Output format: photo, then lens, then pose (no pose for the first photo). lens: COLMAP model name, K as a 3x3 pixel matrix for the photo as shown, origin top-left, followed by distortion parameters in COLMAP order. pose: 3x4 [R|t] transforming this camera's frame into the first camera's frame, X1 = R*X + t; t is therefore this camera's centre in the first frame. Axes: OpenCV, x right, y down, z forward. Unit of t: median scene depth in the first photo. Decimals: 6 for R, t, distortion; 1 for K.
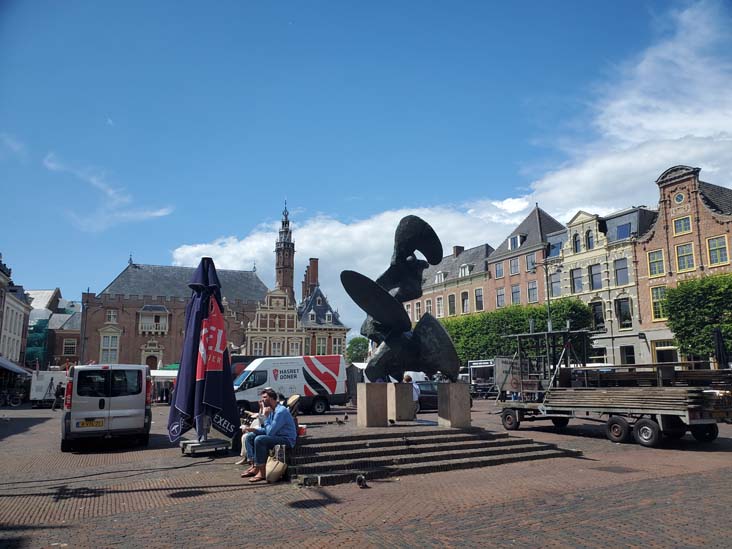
lens RADIAL K [[559.9, 0, 386.0], [0, 559.9, 289.8], [0, 0, 1]] dist [0.036653, -0.034461]
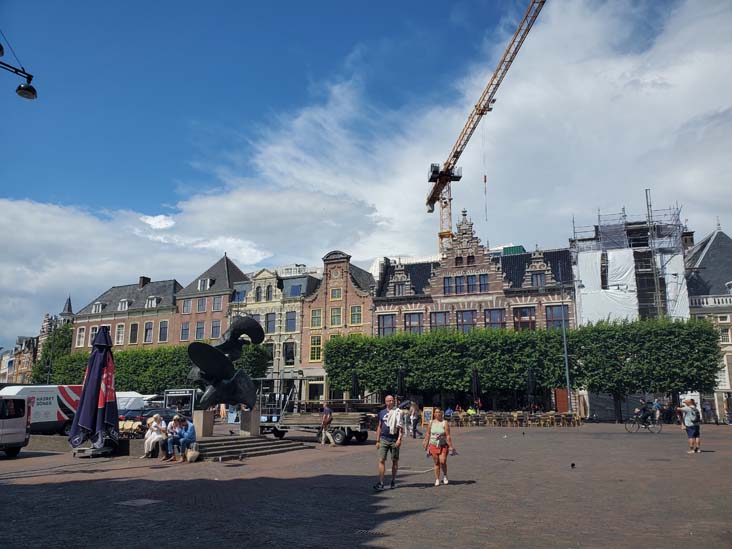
lens RADIAL K [[559.9, 0, 371.3], [0, 559.9, 271.6], [0, 0, 1]] dist [0.036653, -0.034461]
pose [[0.823999, 0.139984, 0.549026, -0.159710], [-0.098825, 0.989654, -0.104010, -0.031371], [-0.557906, 0.031446, 0.829308, -0.183055]]
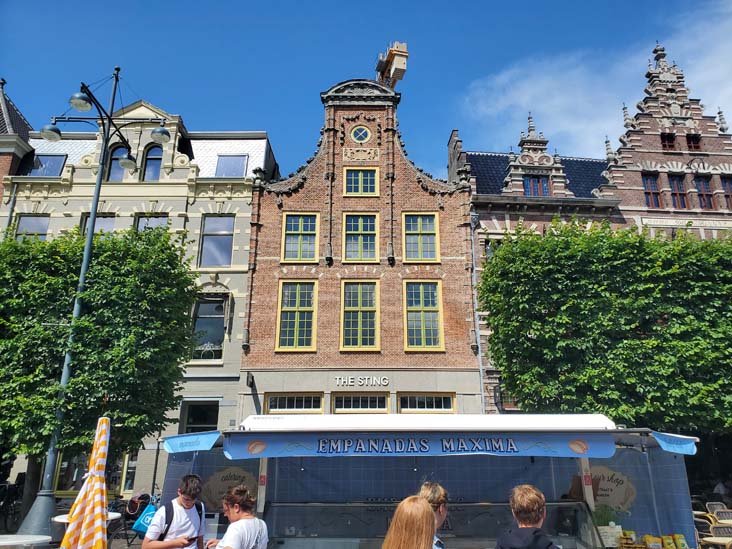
lens RADIAL K [[559.9, 0, 366.8], [0, 559.9, 278.8], [0, 0, 1]] dist [0.036653, -0.034461]
pose [[0.491114, 0.290702, 0.821157, 0.111347], [-0.141546, 0.956776, -0.254058, 0.103321], [-0.859518, 0.008540, 0.511033, 0.682979]]
